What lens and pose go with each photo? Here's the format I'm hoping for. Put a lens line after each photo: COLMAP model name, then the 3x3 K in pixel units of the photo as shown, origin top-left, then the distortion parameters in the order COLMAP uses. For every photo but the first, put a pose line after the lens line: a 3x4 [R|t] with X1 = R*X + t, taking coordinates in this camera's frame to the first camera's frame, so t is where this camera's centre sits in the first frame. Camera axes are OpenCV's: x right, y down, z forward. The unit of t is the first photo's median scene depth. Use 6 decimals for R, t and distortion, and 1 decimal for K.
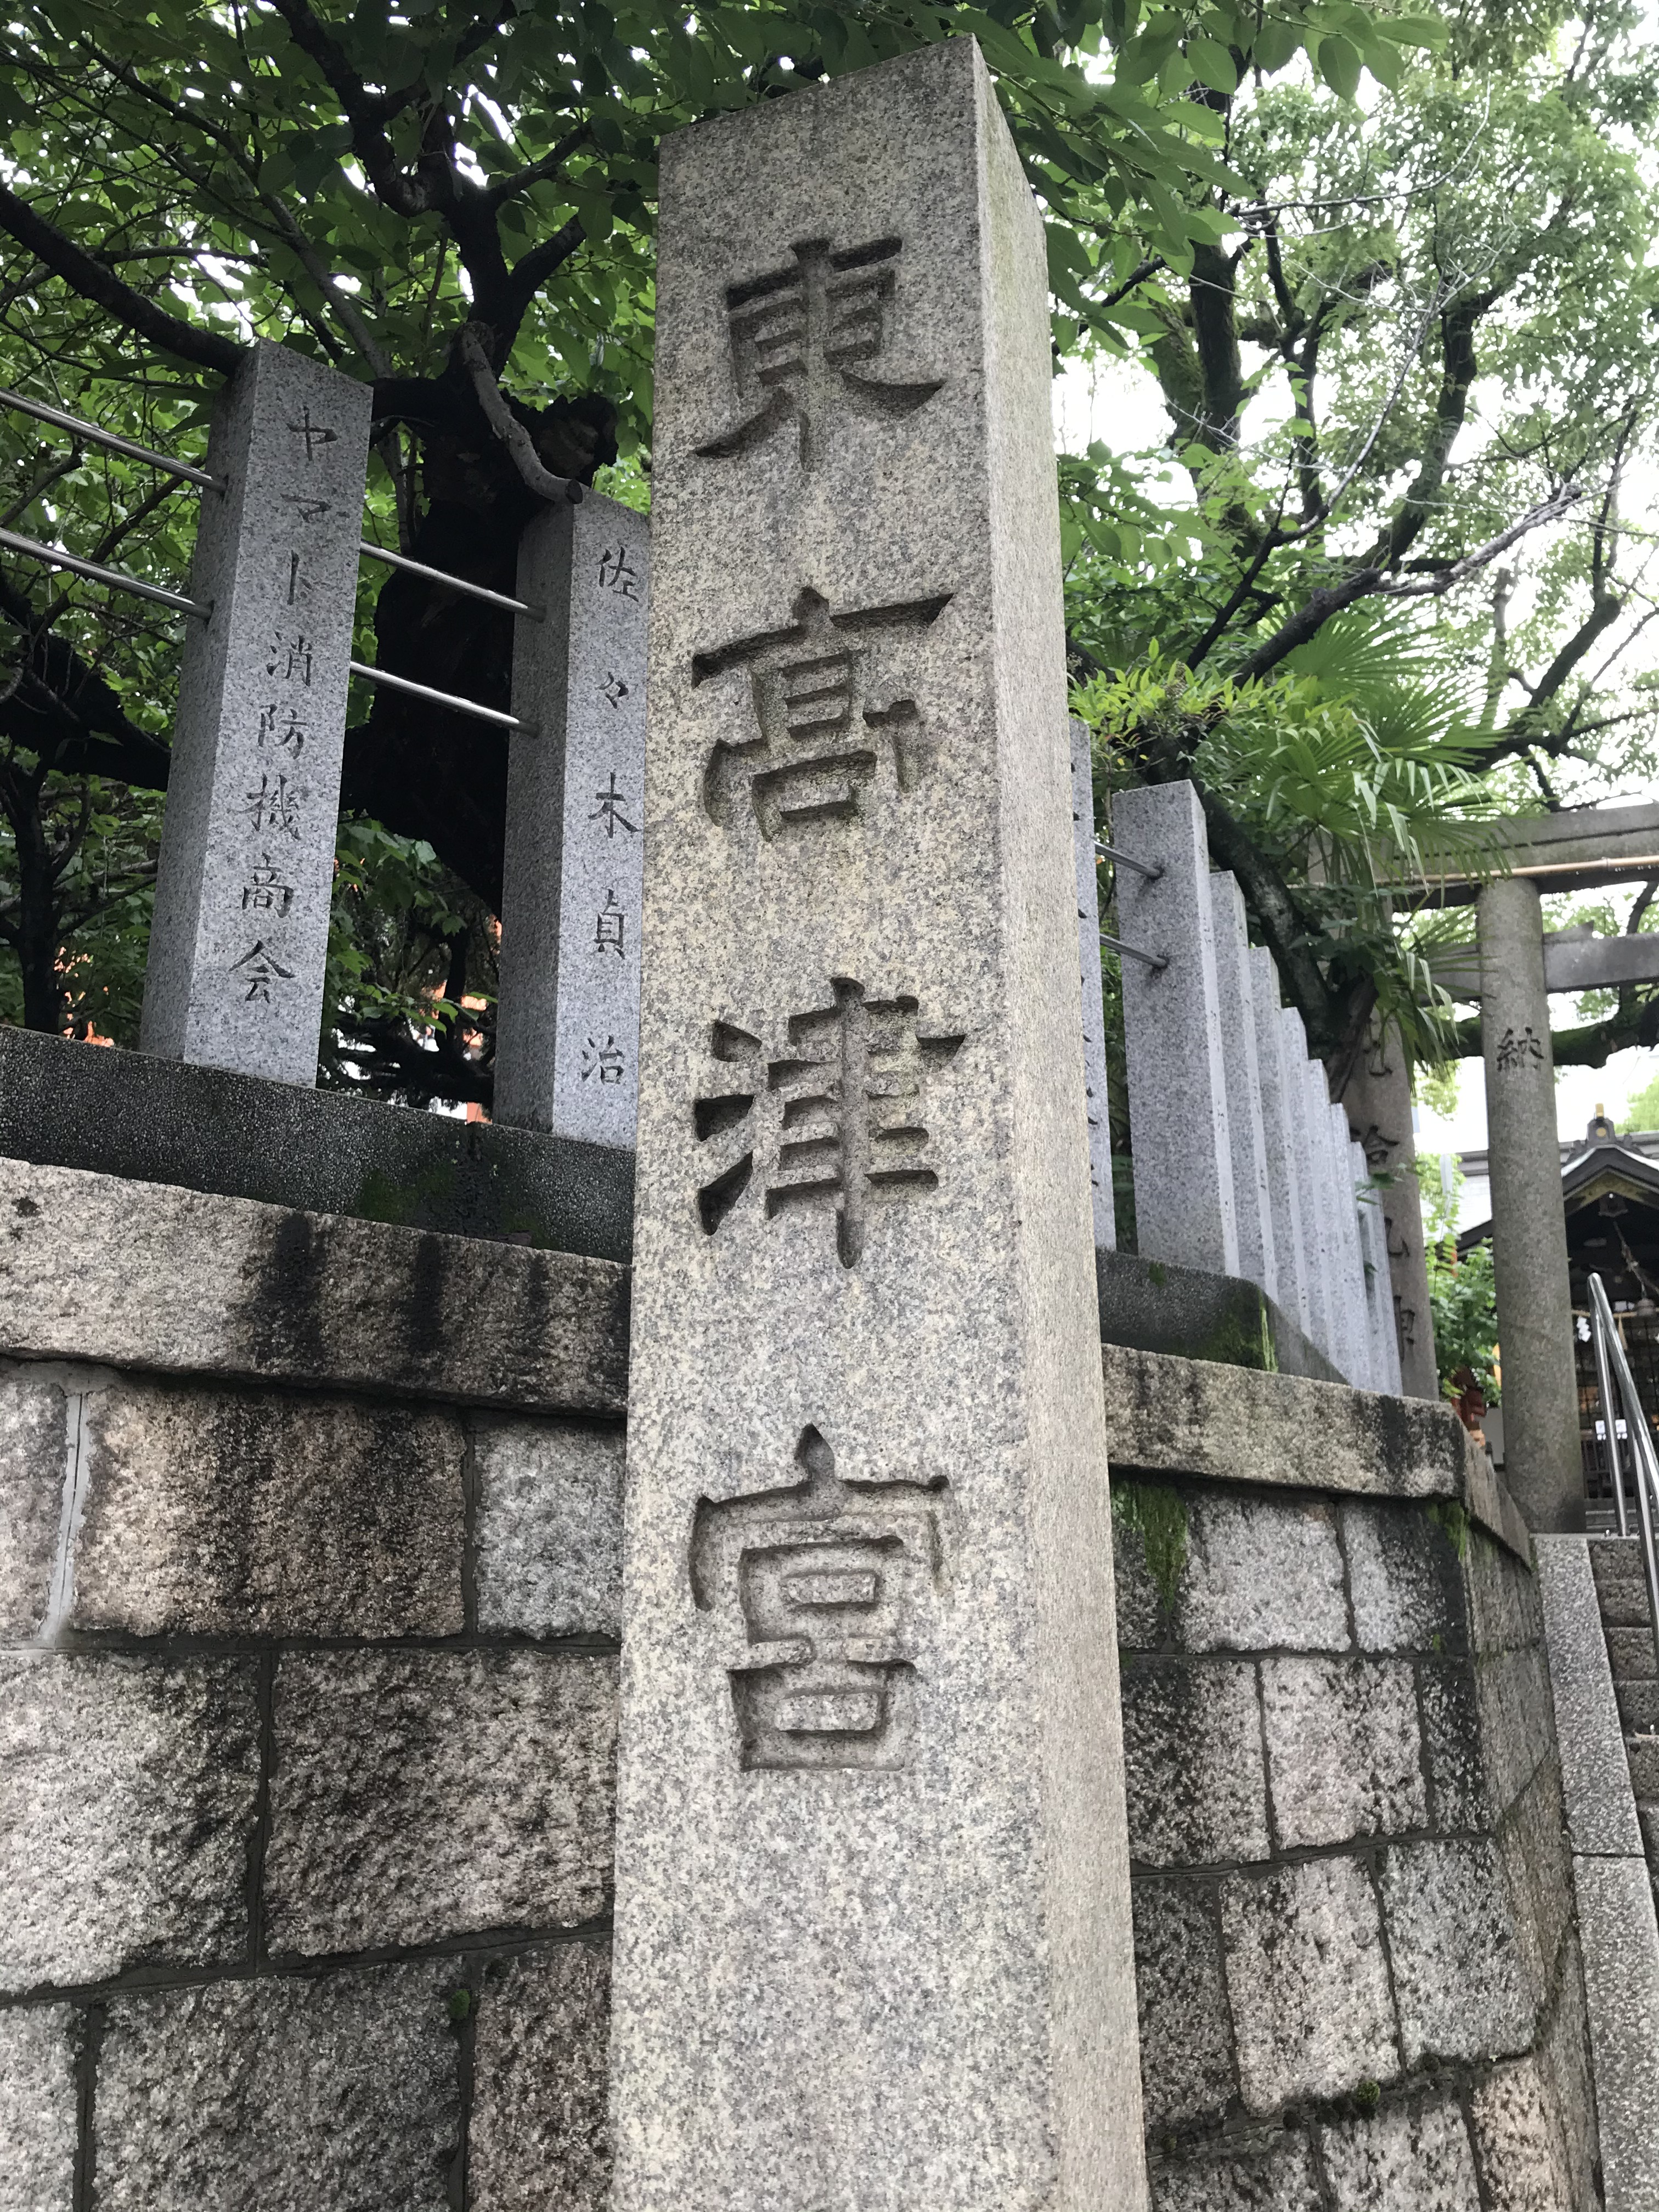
lens RADIAL K [[1805.0, 0, 829.5], [0, 1805.0, 1106.0], [0, 0, 1]] dist [0.007079, 0.002457]
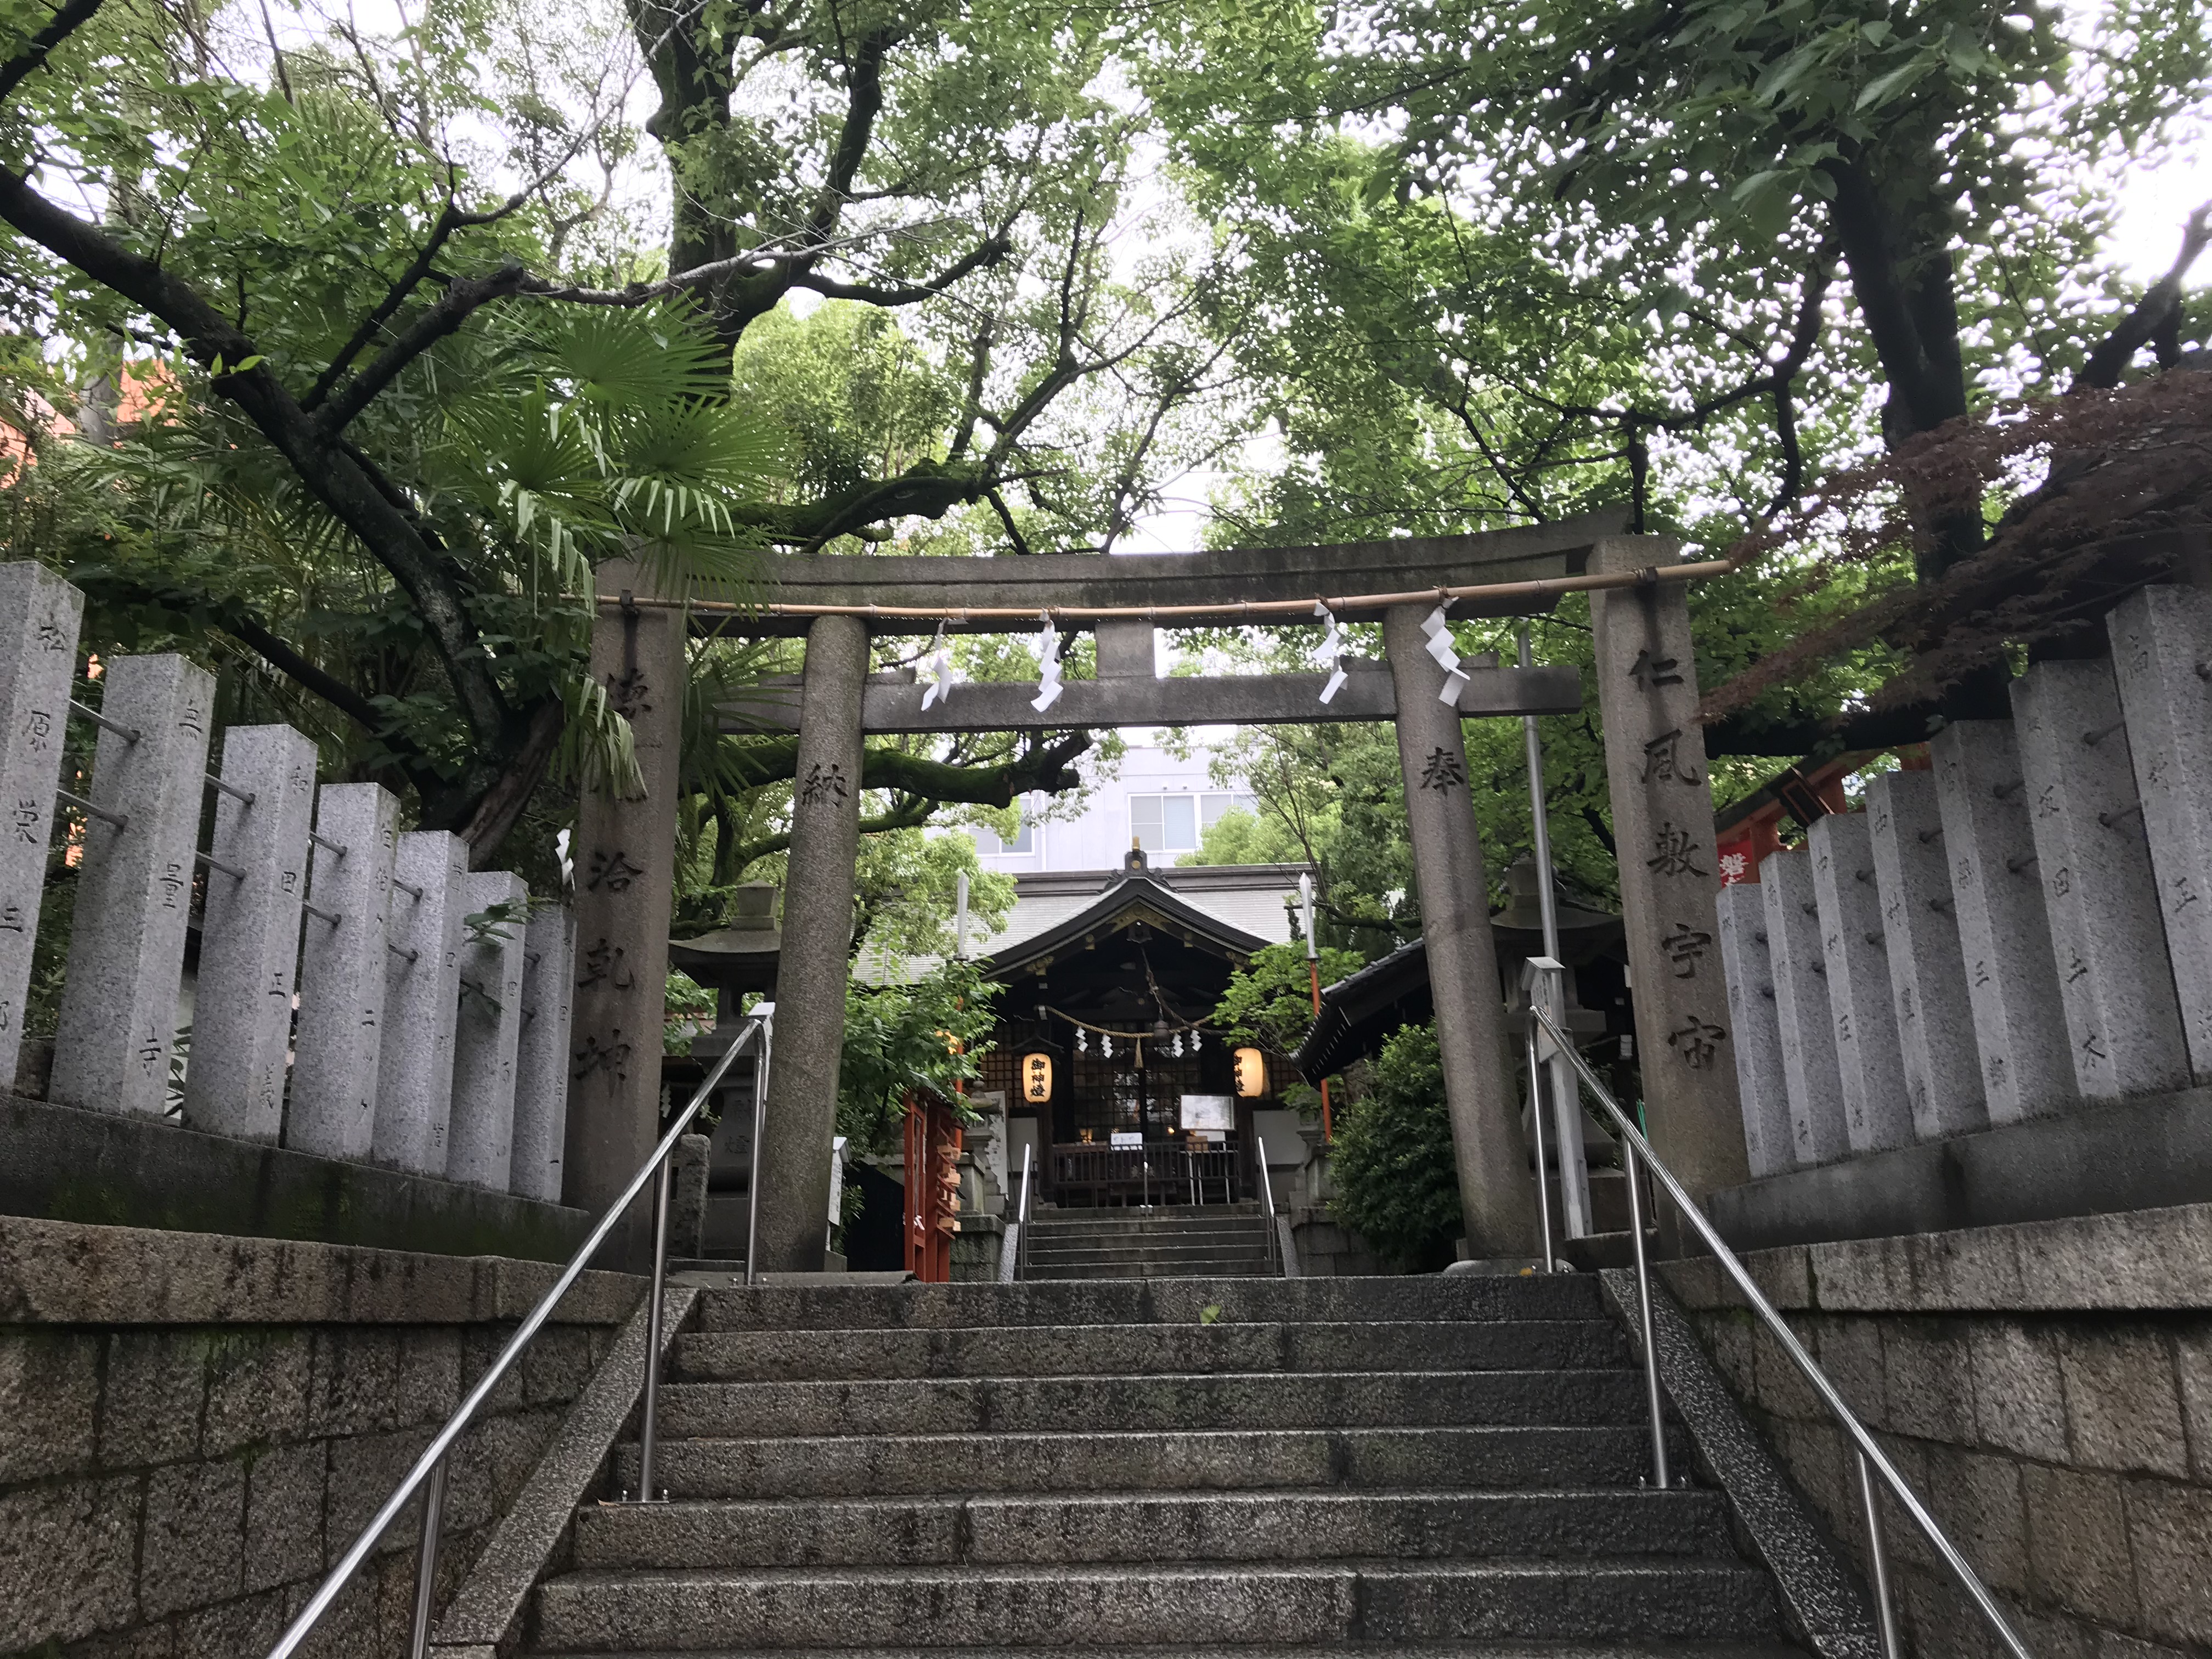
lens RADIAL K [[1805.0, 0, 1106.0], [0, 1805.0, 829.5], [0, 0, 1]] dist [0.007079, 0.002457]
pose [[0.942582, 0.077959, 0.324748, 0.170065], [-0.083254, 0.996525, 0.002419, -0.018550], [-0.323431, -0.029316, 0.945798, 0.000298]]
